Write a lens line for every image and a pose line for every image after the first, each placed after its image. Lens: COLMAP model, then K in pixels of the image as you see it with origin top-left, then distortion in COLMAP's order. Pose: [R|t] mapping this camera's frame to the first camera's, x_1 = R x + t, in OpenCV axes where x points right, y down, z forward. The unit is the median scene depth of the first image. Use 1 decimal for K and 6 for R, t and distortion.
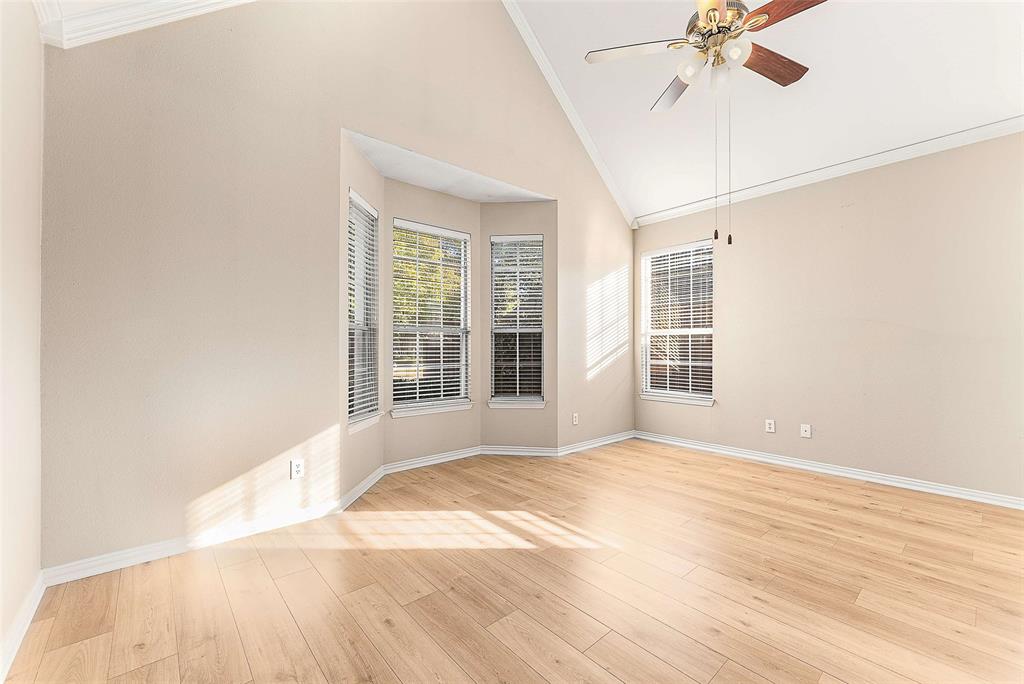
lens RADIAL K [[417.5, 0, 511.8], [0, 417.5, 343.2], [0, 0, 1]] dist [0.001621, 0.000029]
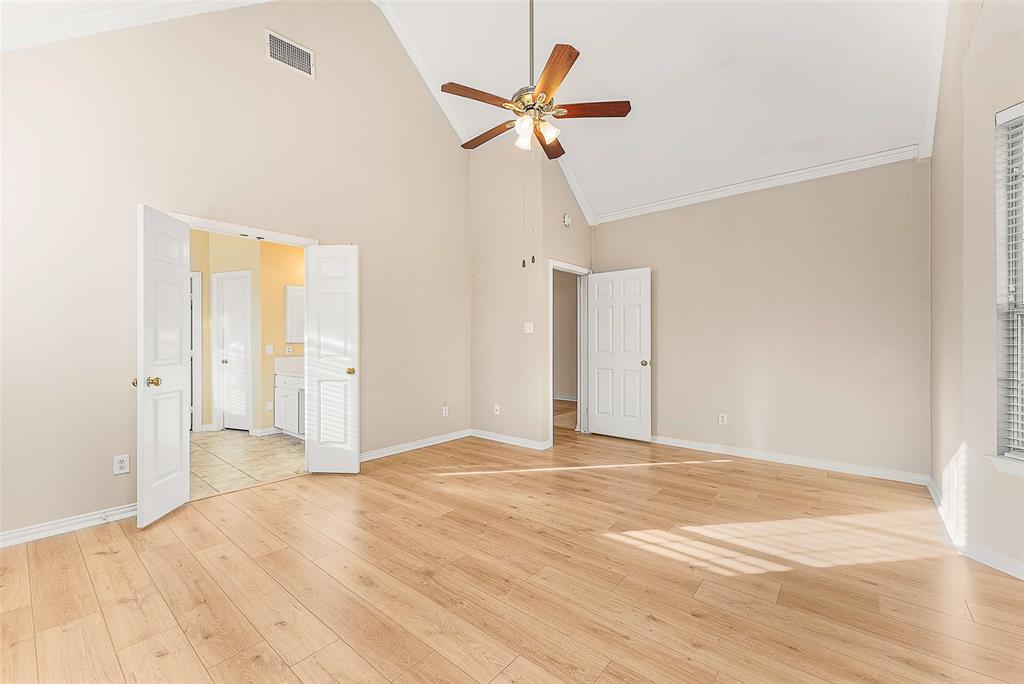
lens RADIAL K [[417.5, 0, 511.1], [0, 417.5, 340.5], [0, 0, 1]] dist [0.001621, 0.000029]
pose [[-0.988314, -0.004084, -0.152378, 0.621676], [-0.004157, 0.999991, 0.000160, -0.000717], [0.152376, 0.000791, -0.988322, 1.865041]]
